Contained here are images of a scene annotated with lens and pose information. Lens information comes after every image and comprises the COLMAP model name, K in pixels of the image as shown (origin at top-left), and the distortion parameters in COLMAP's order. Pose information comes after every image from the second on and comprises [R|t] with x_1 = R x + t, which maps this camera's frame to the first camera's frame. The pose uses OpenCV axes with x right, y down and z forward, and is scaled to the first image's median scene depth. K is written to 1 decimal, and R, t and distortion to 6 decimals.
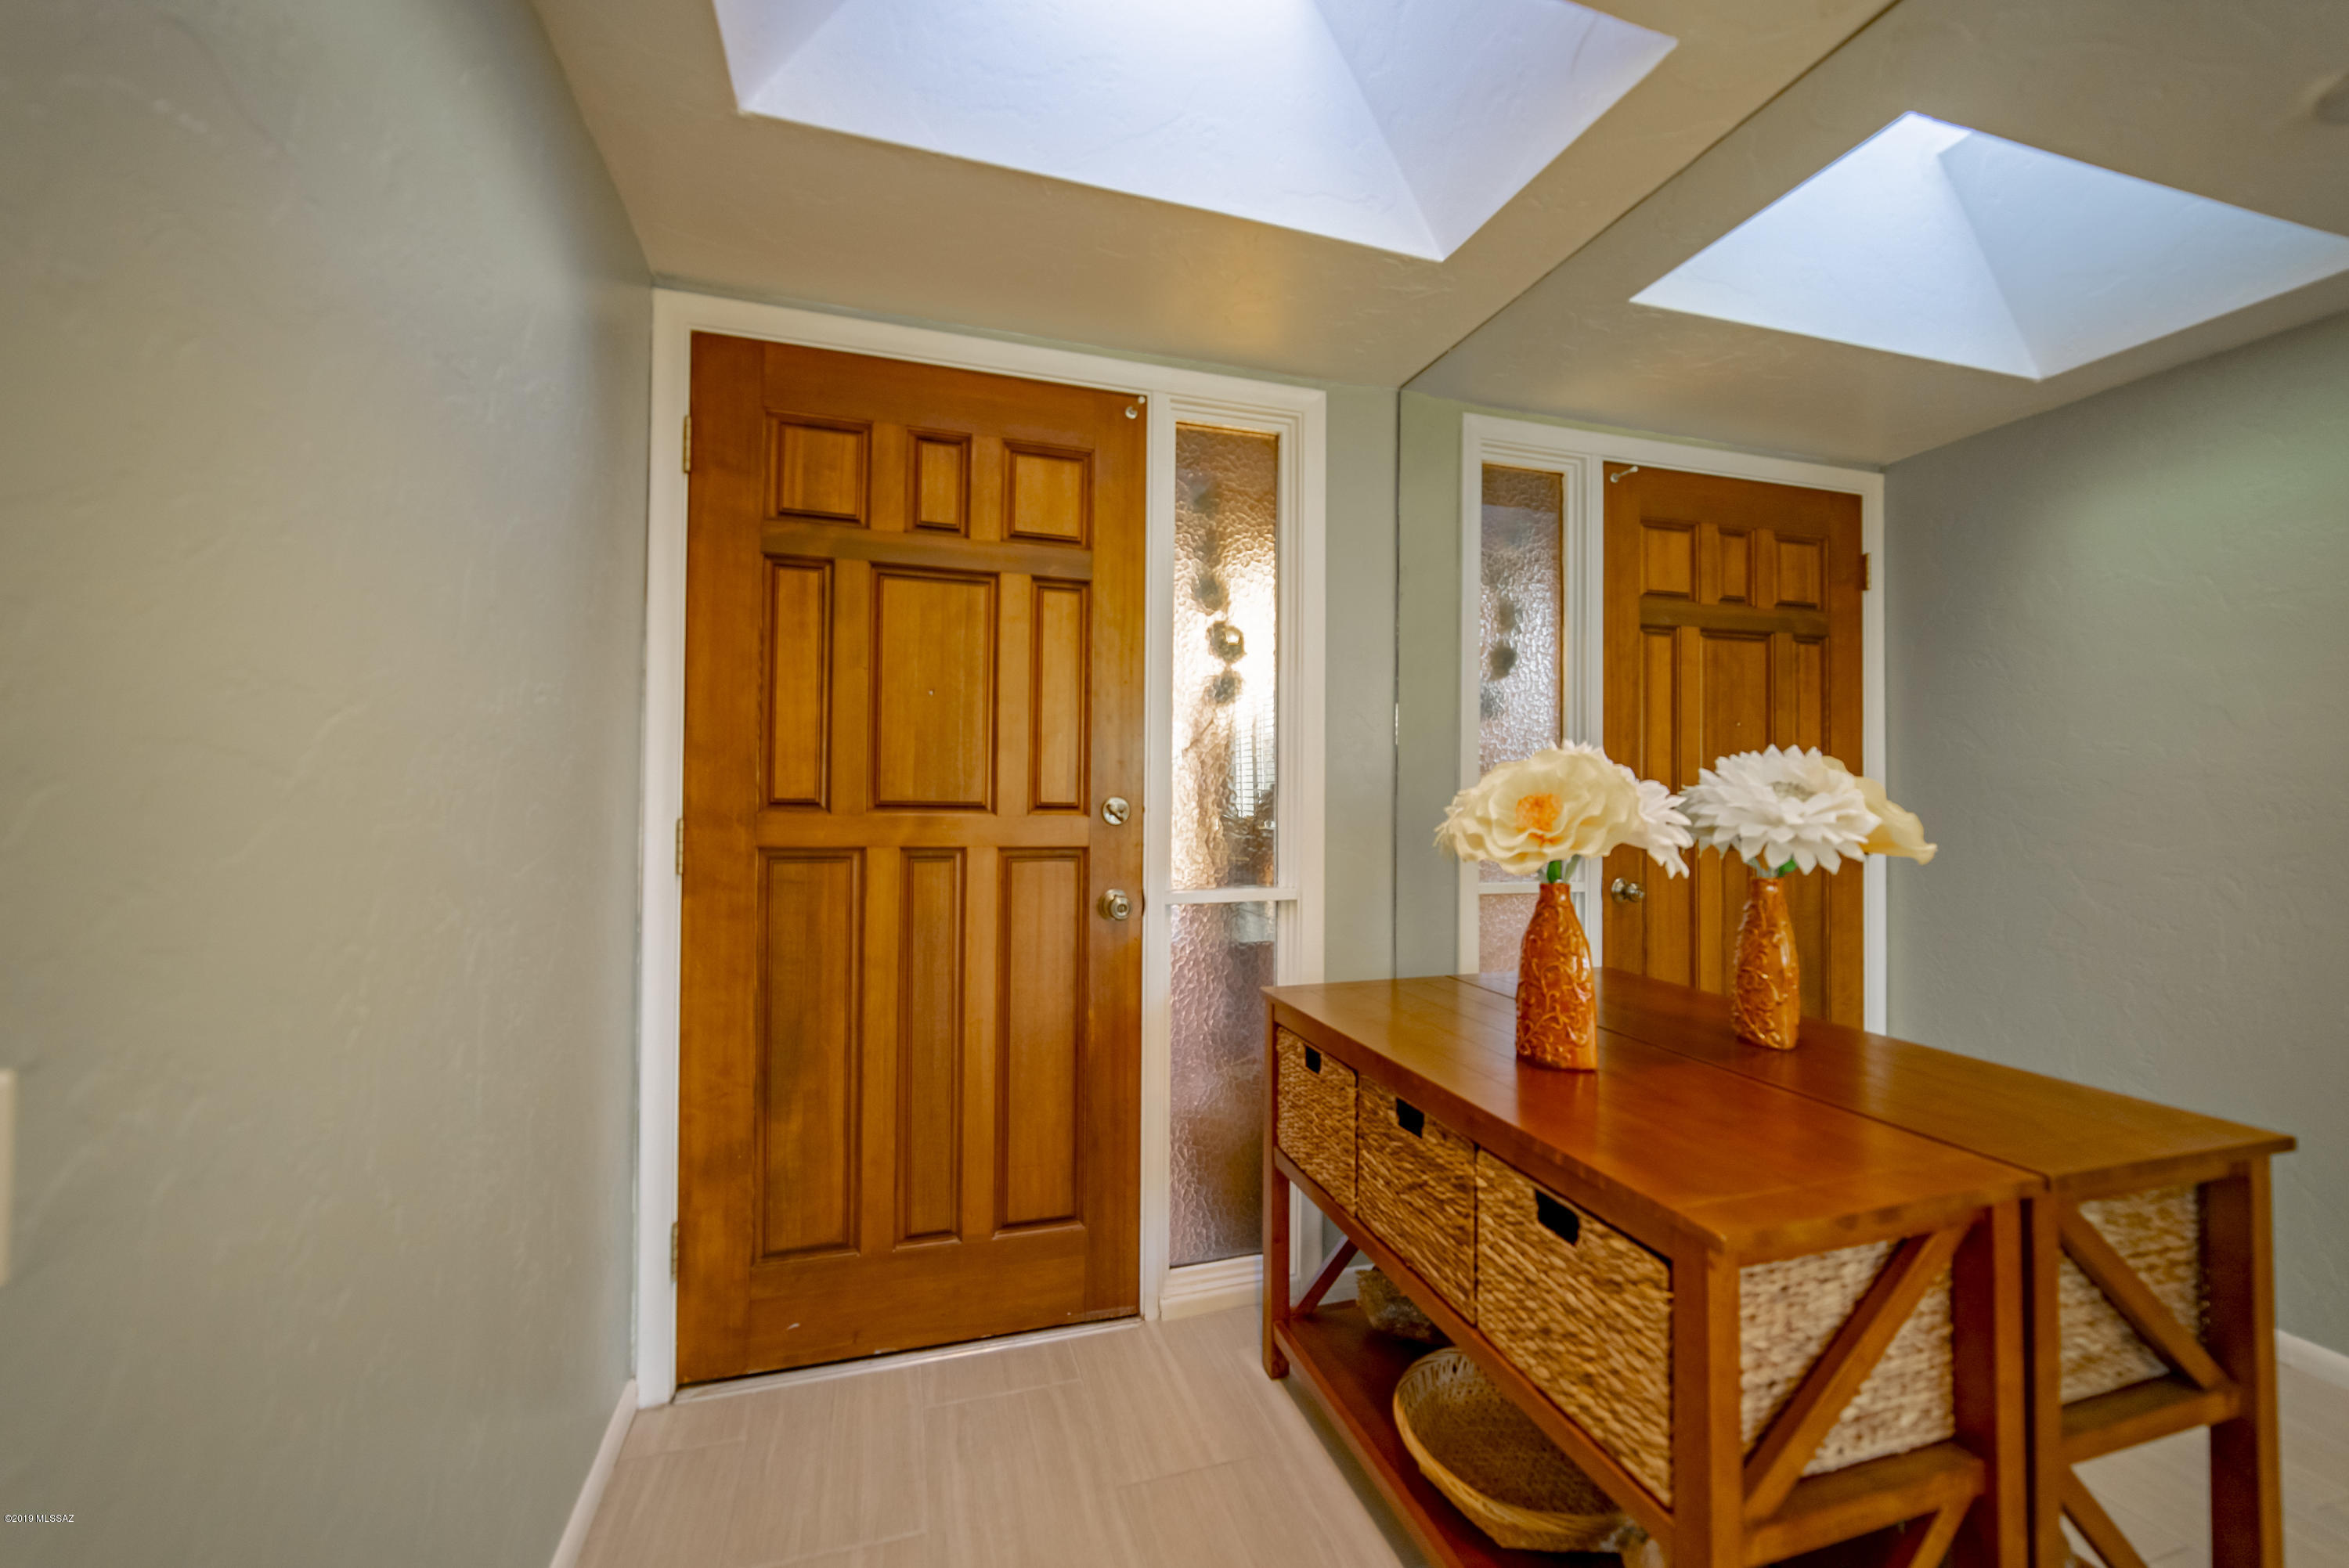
lens RADIAL K [[919.4, 0, 1175.8], [0, 919.4, 779.4], [0, 0, 1]] dist [-0.012943, 0.000846]
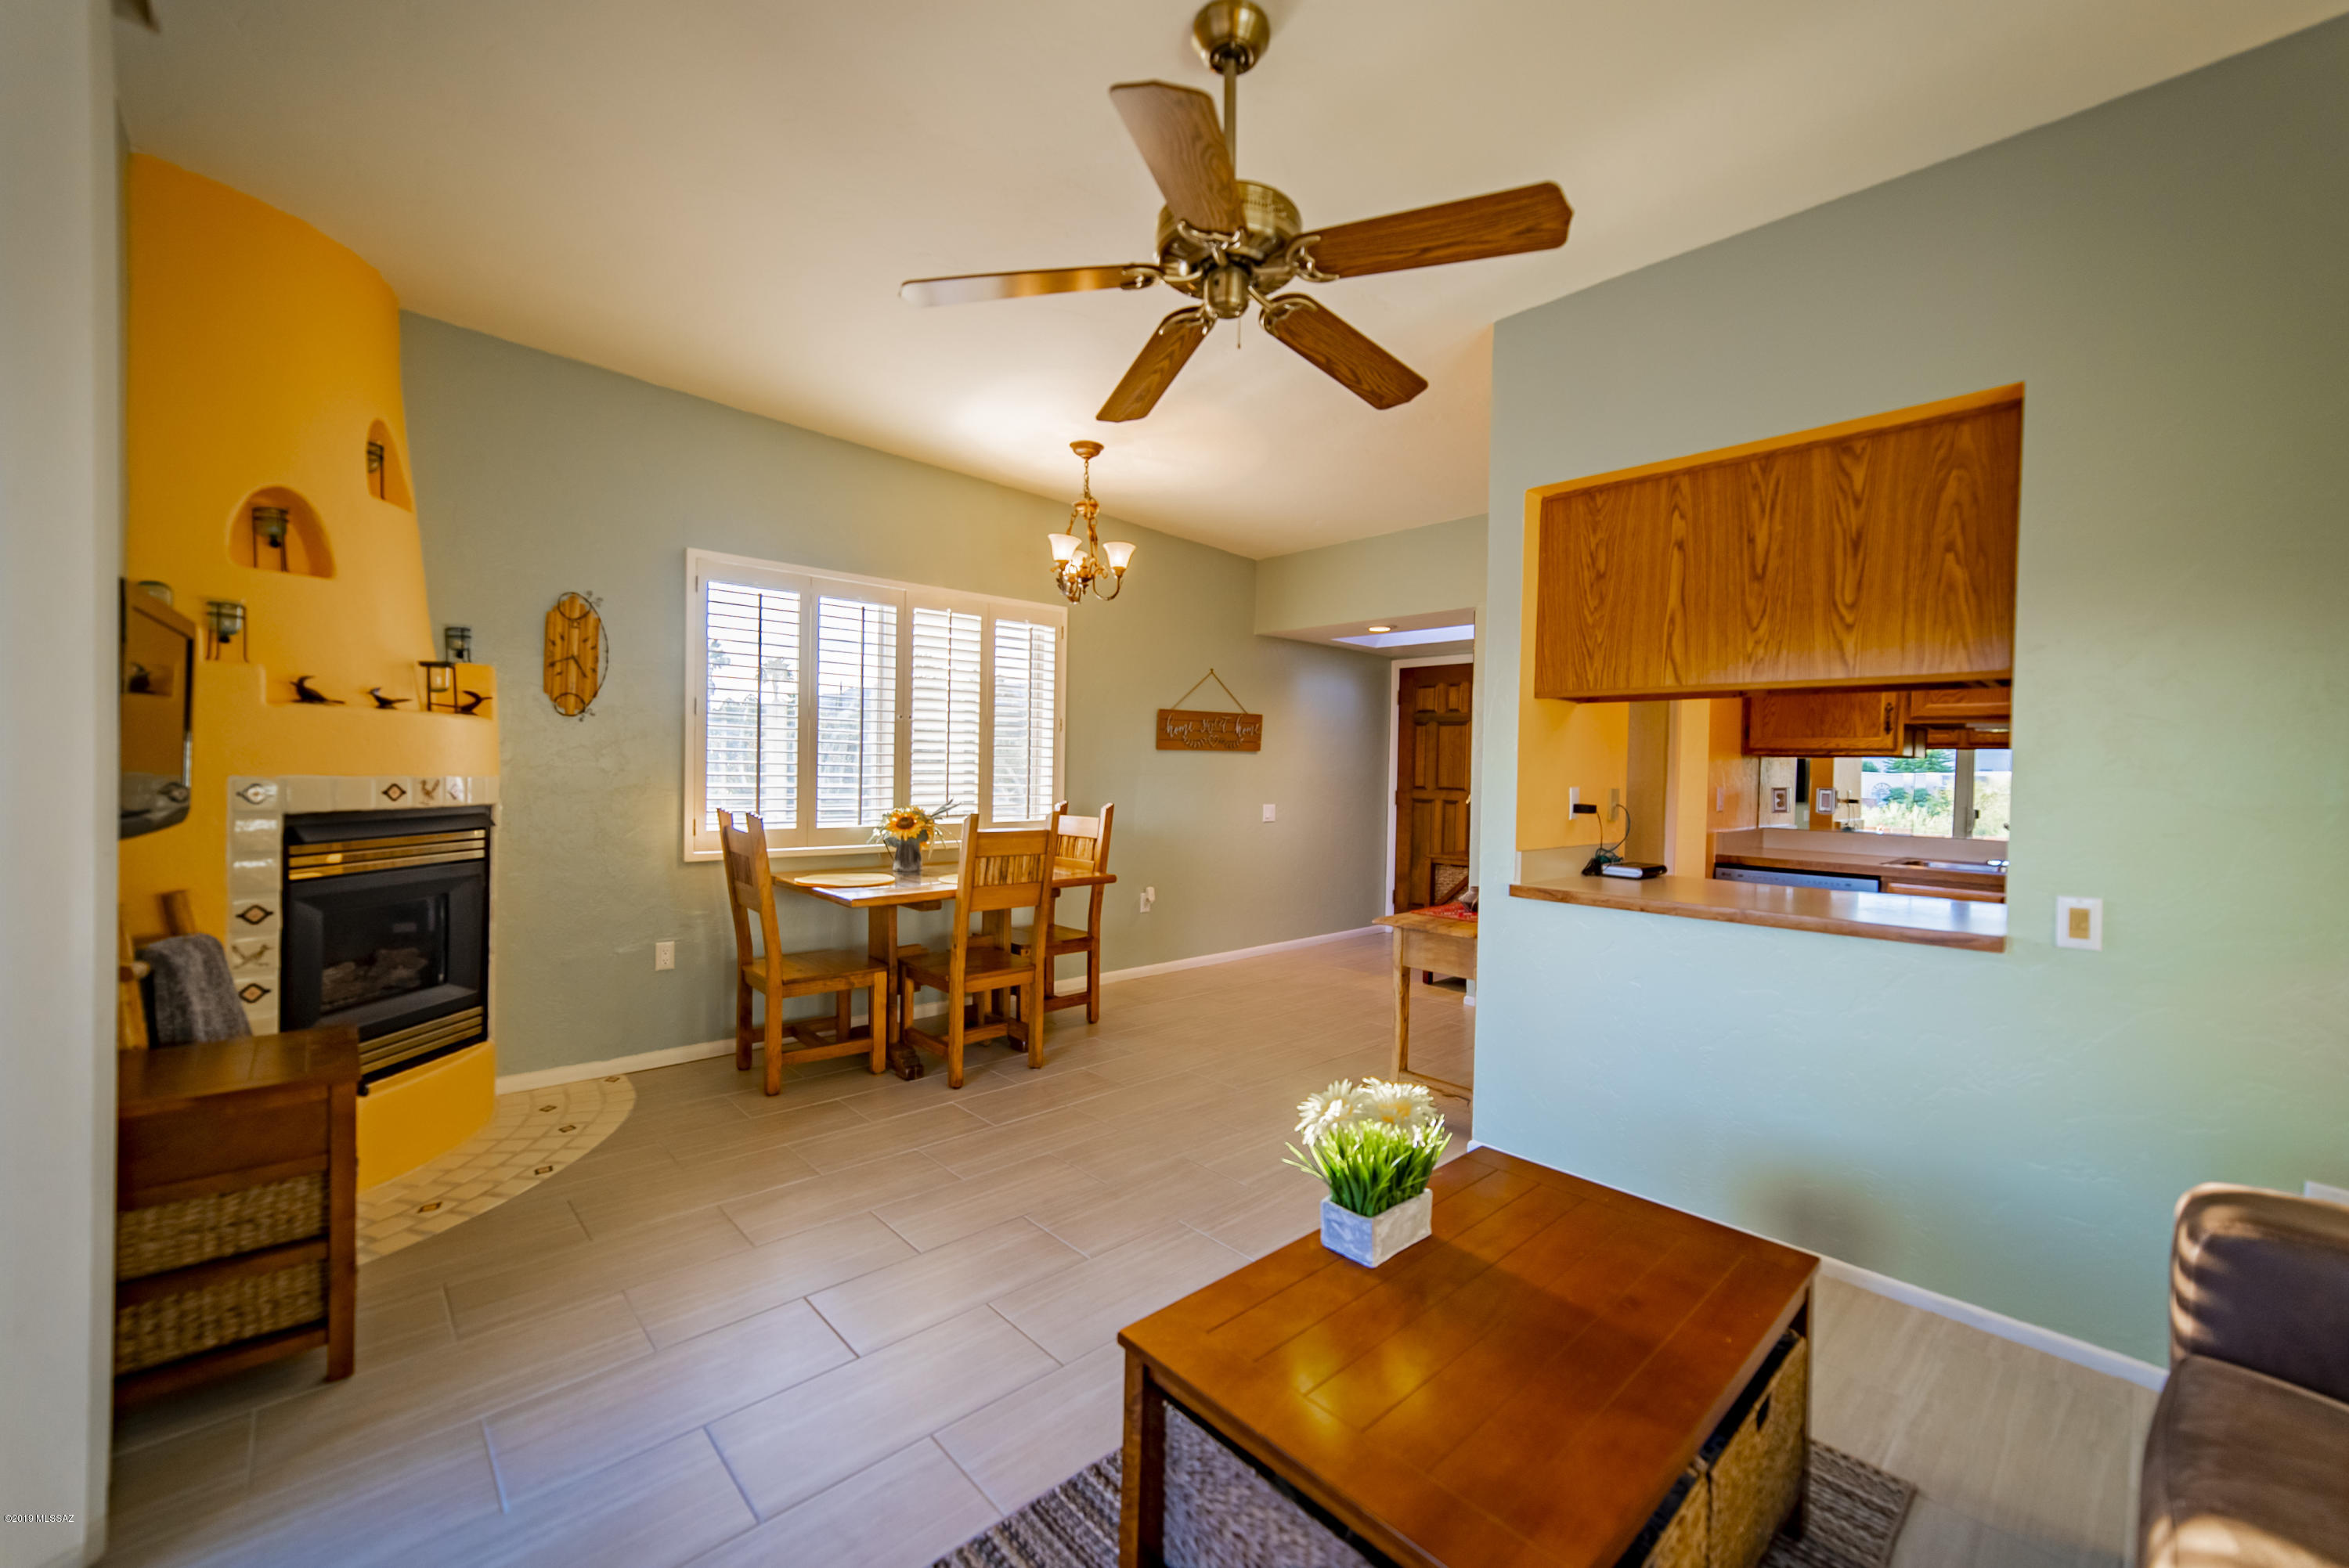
lens RADIAL K [[919.4, 0, 1180.6], [0, 919.4, 780.1], [0, 0, 1]] dist [-0.012943, 0.000846]
pose [[0.428818, 0.013246, -0.903294, 2.580518], [-0.002130, 0.999905, 0.013651, -0.053160], [0.903389, -0.003930, 0.428805, -1.517750]]
